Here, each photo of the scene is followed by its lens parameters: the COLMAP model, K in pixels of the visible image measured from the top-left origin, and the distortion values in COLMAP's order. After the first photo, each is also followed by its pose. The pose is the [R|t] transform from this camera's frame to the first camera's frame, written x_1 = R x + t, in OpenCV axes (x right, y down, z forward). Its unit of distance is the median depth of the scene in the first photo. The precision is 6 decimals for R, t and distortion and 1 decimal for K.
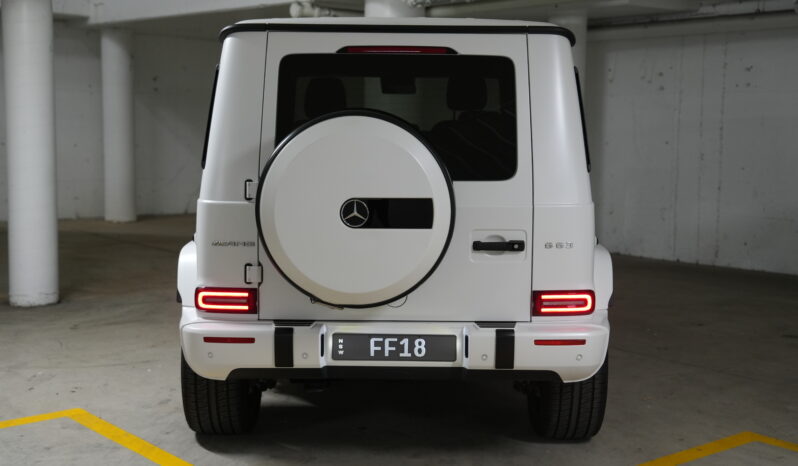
lens RADIAL K [[1078.0, 0, 399.0], [0, 1078.0, 233.0], [0, 0, 1]] dist [0.109726, 0.074322]
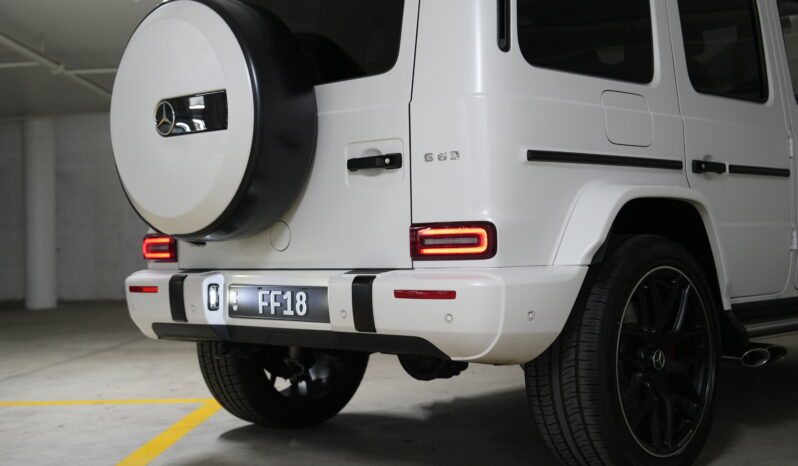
lens RADIAL K [[1078.0, 0, 399.0], [0, 1078.0, 233.0], [0, 0, 1]] dist [0.109726, 0.074322]
pose [[0.739262, -0.029299, -0.672780, 0.495576], [-0.047068, 0.994362, -0.095022, 0.106522], [0.671771, 0.101913, 0.733715, 0.406771]]
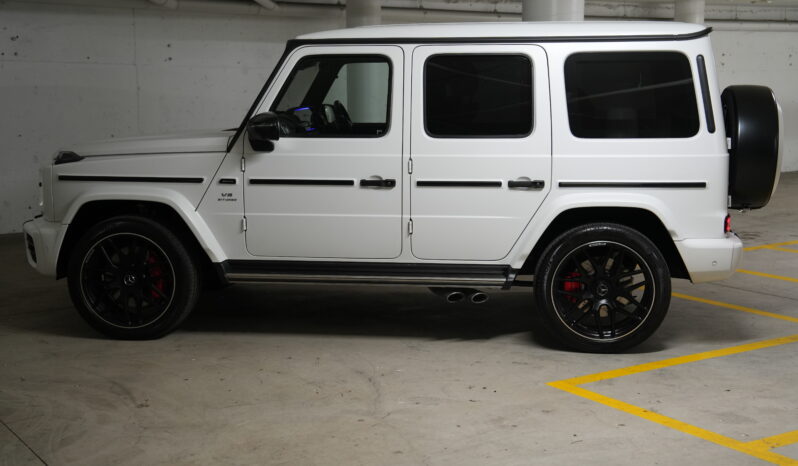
lens RADIAL K [[1078.0, 0, 399.0], [0, 1078.0, 233.0], [0, 0, 1]] dist [0.109726, 0.074322]
pose [[0.102394, -0.149899, 0.983385, -1.375696], [0.112649, 0.983969, 0.138259, -0.145673], [-0.988345, 0.096620, 0.117638, 1.067822]]
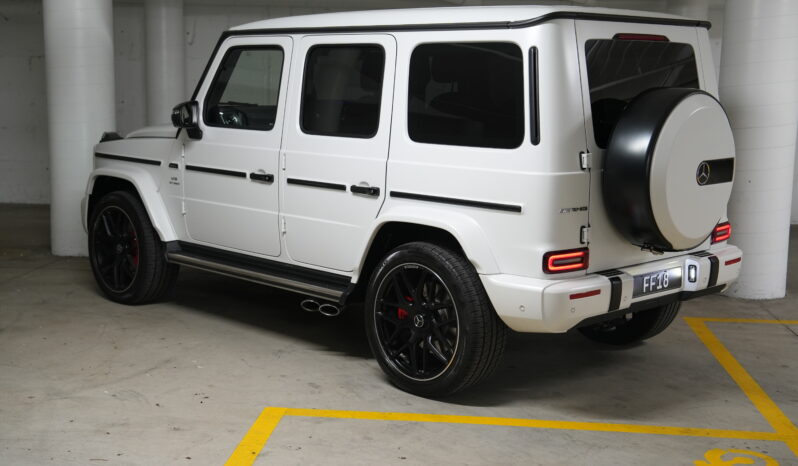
lens RADIAL K [[1071.6, 0, 399.0], [0, 1071.6, 233.0], [0, 0, 1]] dist [0.111537, 0.002685]
pose [[0.706399, -0.101841, 0.700449, -0.897975], [0.069599, 0.994793, 0.074447, -0.051845], [-0.704384, -0.003839, 0.709809, 0.283672]]
